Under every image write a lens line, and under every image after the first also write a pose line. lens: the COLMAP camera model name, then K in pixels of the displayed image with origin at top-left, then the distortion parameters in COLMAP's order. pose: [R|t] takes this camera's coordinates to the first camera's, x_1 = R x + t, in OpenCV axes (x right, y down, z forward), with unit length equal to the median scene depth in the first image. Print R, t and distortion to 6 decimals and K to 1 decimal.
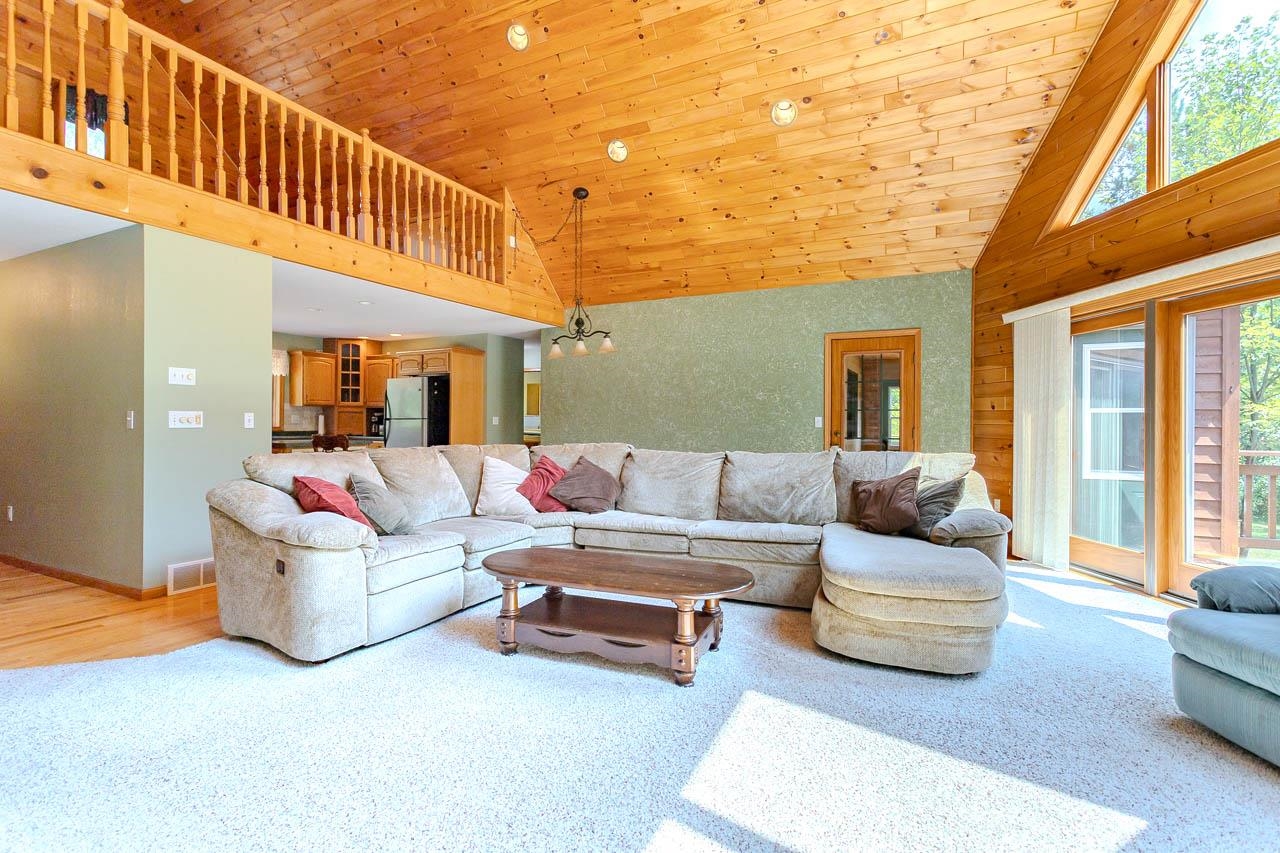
lens RADIAL K [[604.9, 0, 636.4], [0, 604.9, 423.9], [0, 0, 1]] dist [-0.001656, 0.001686]
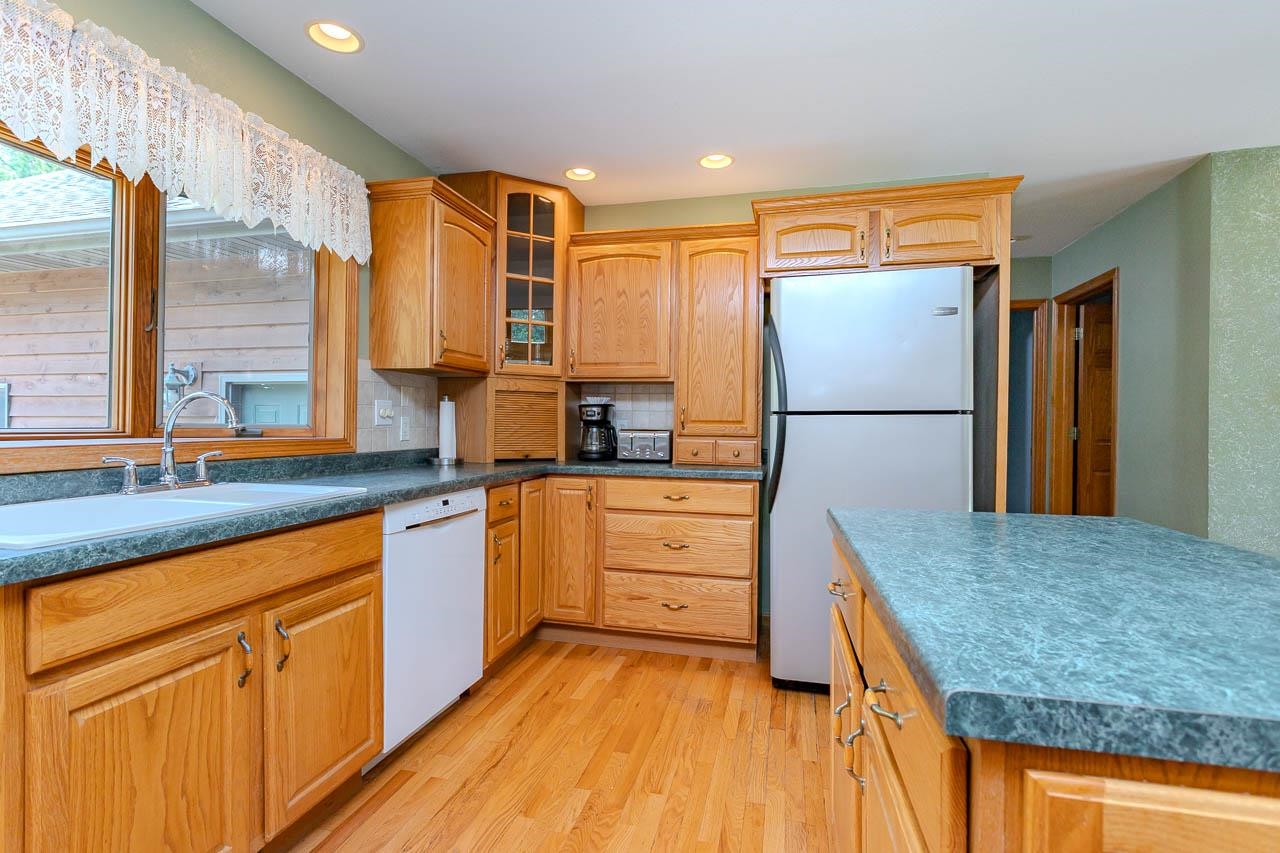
lens RADIAL K [[604.9, 0, 636.4], [0, 604.9, 423.9], [0, 0, 1]] dist [-0.001656, 0.001686]
pose [[0.974522, 0.002193, 0.224282, -0.492963], [-0.002673, 0.999995, 0.001836, -0.002337], [-0.224277, -0.002388, 0.974523, 0.652727]]
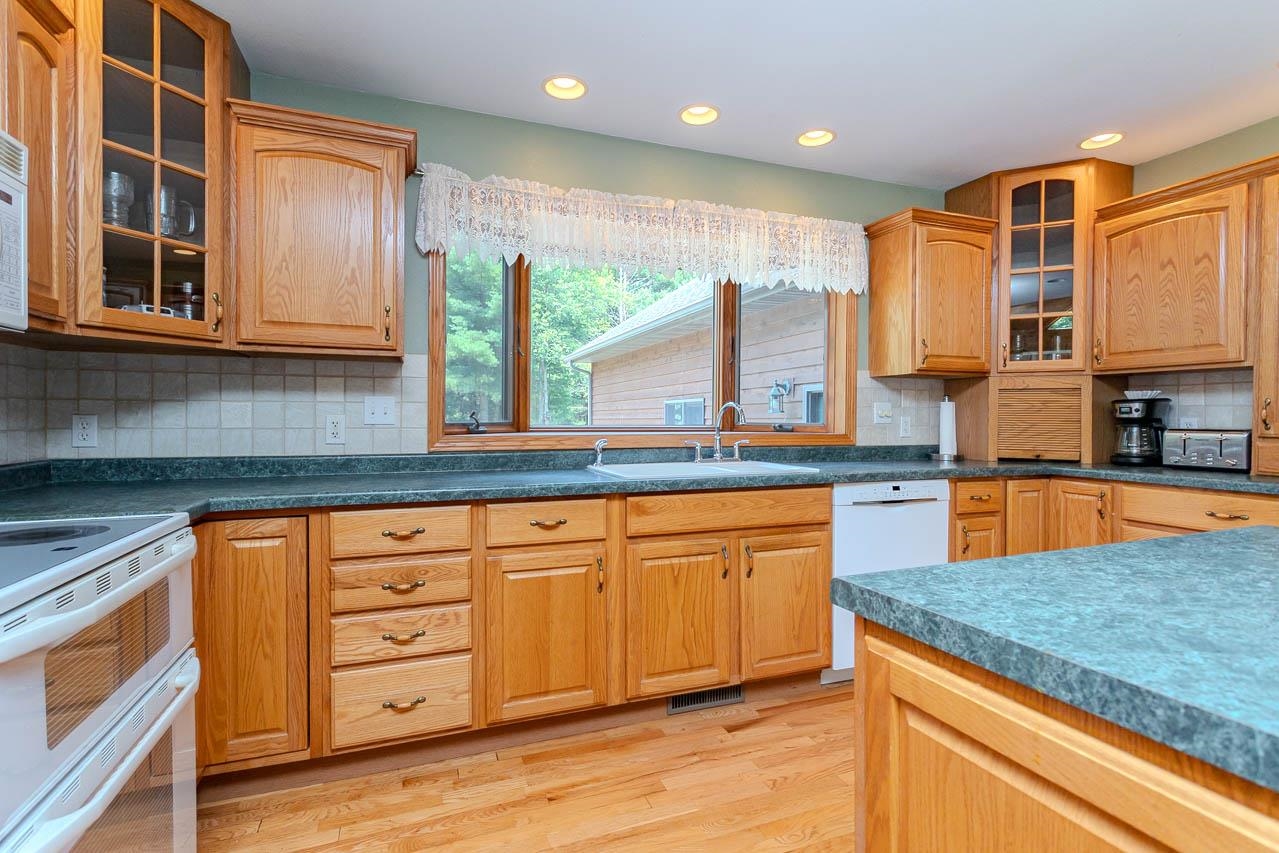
lens RADIAL K [[604.5, 0, 635.9], [0, 604.5, 423.9], [0, 0, 1]] dist [-0.001656, 0.001686]
pose [[0.733631, 0.001988, -0.679546, -0.412699], [-0.000138, 0.999996, 0.002776, -0.001649], [0.679549, -0.001943, 0.733628, 0.612263]]
